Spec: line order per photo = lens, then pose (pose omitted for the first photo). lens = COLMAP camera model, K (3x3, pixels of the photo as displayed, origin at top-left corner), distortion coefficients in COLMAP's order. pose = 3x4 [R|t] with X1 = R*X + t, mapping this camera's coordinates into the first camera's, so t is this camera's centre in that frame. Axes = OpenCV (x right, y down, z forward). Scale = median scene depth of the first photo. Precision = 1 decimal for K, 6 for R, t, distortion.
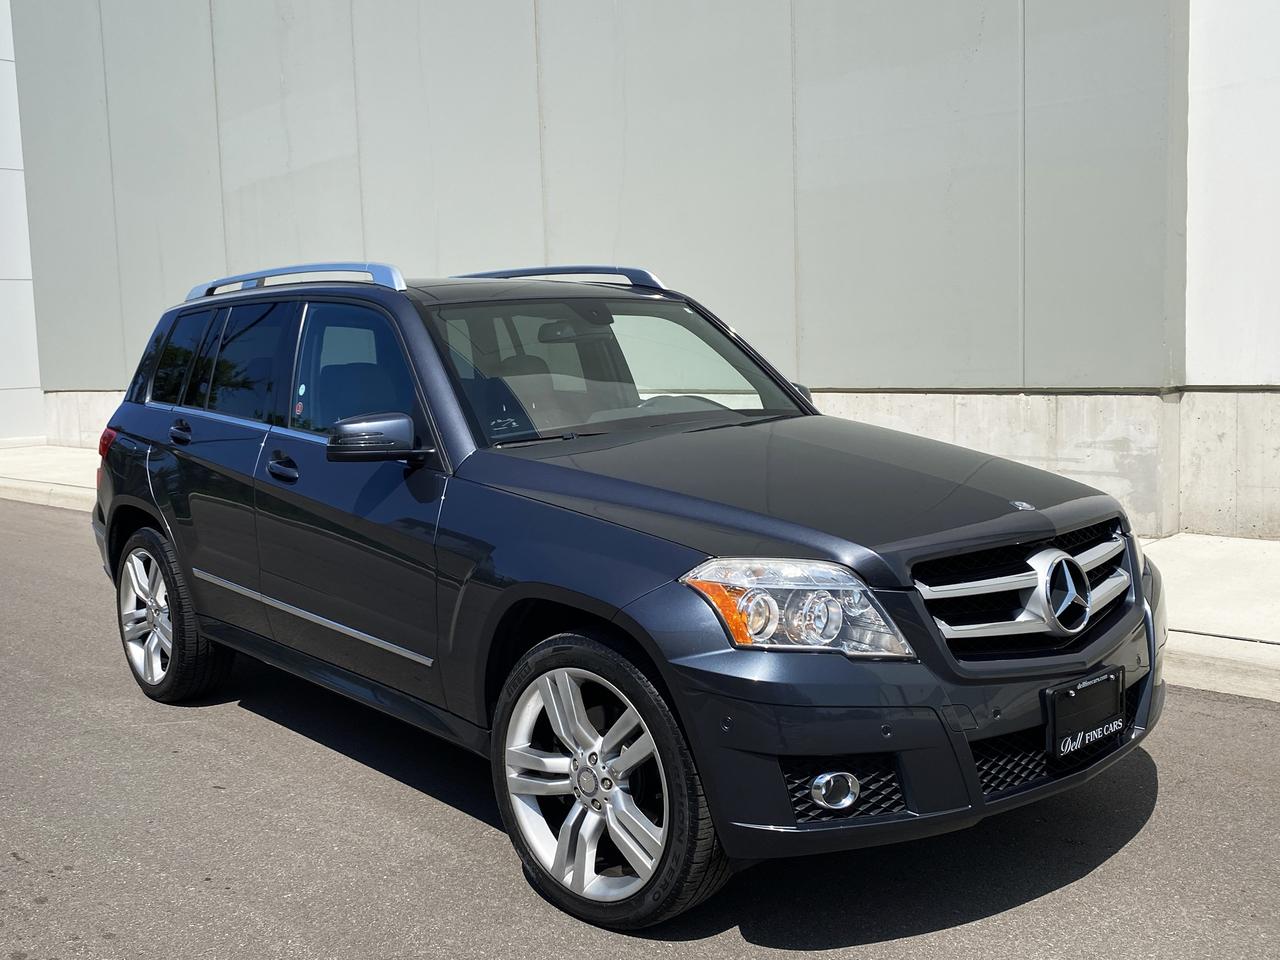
lens RADIAL K [[1270.1, 0, 635.5], [0, 1270.1, 469.1], [0, 0, 1]] dist [0.077542, -0.166471]
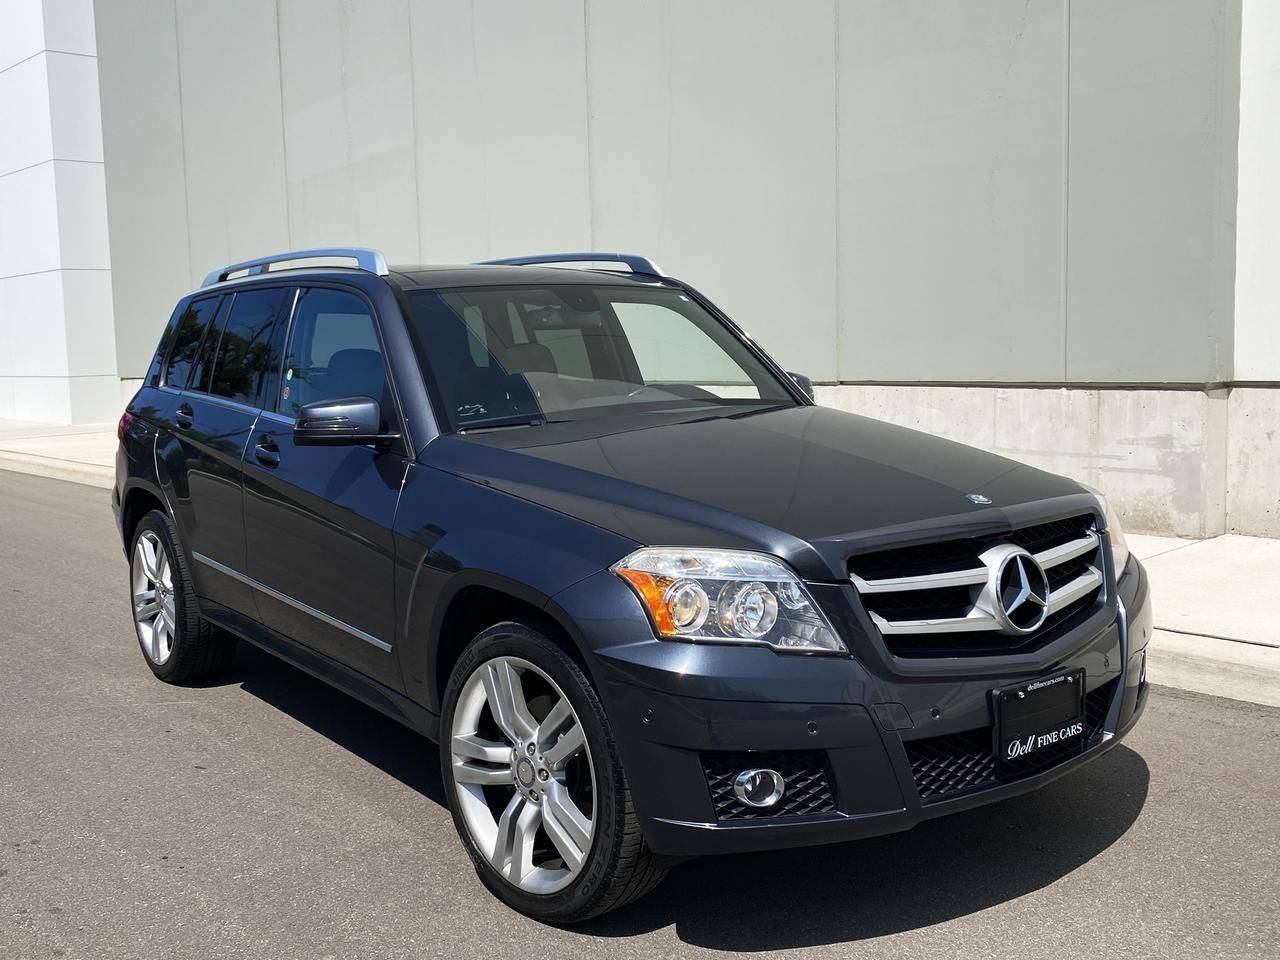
lens RADIAL K [[1270.1, 0, 635.5], [0, 1270.1, 469.1], [0, 0, 1]] dist [0.077542, -0.166471]
pose [[0.997681, 0.013894, -0.066637, 0.094800], [-0.013573, 0.999894, 0.005278, 0.003923], [0.066704, -0.004362, 0.997763, 0.019741]]
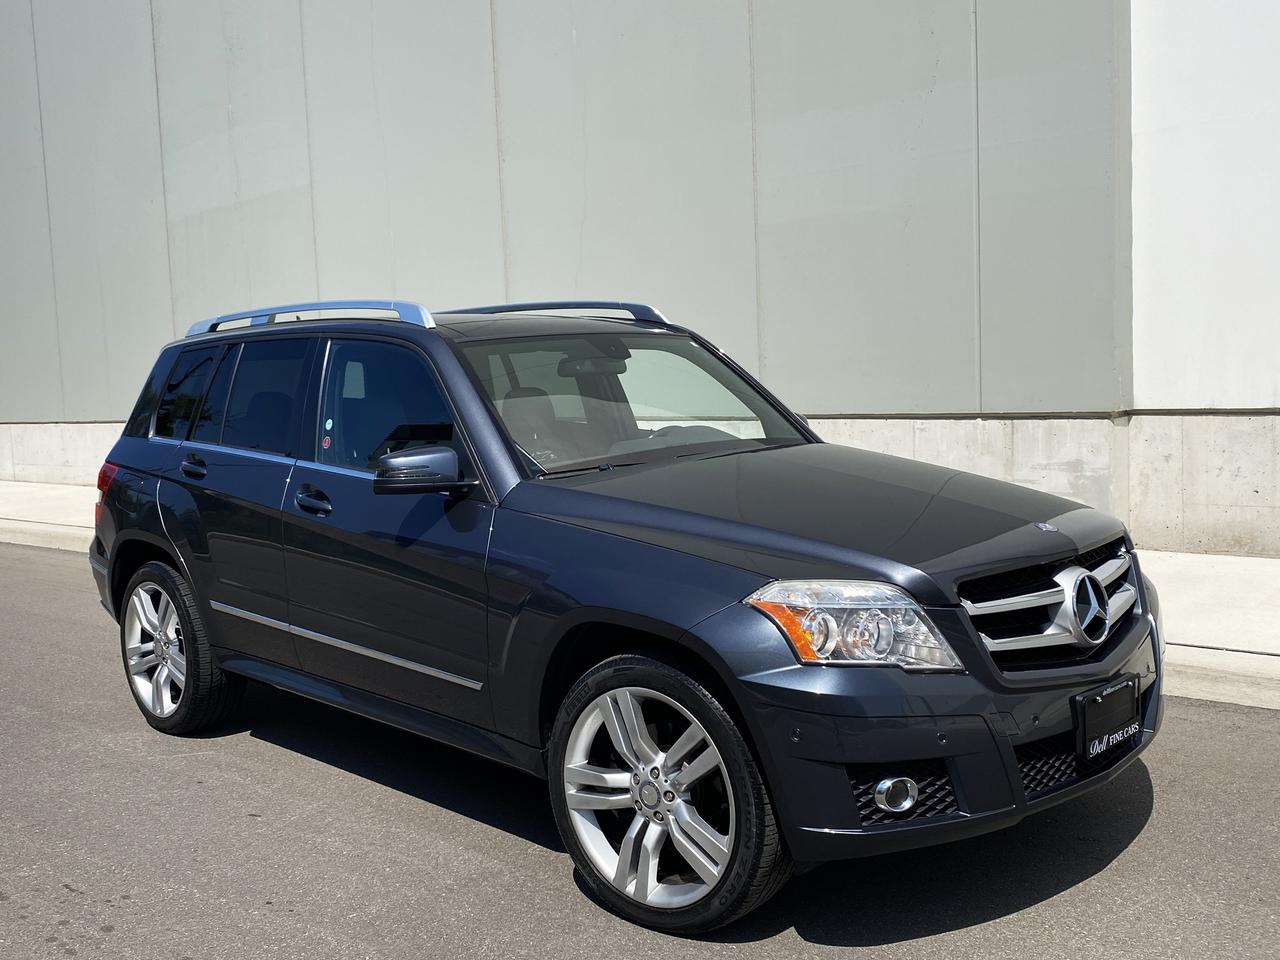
lens RADIAL K [[1268.3, 0, 644.1], [0, 1268.3, 474.3], [0, 0, 1]] dist [0.077332, -0.173470]
pose [[0.997509, -0.012877, 0.069348, -0.096782], [0.013910, 0.999799, -0.014443, -0.004373], [-0.069148, 0.015372, 0.997488, -0.047808]]
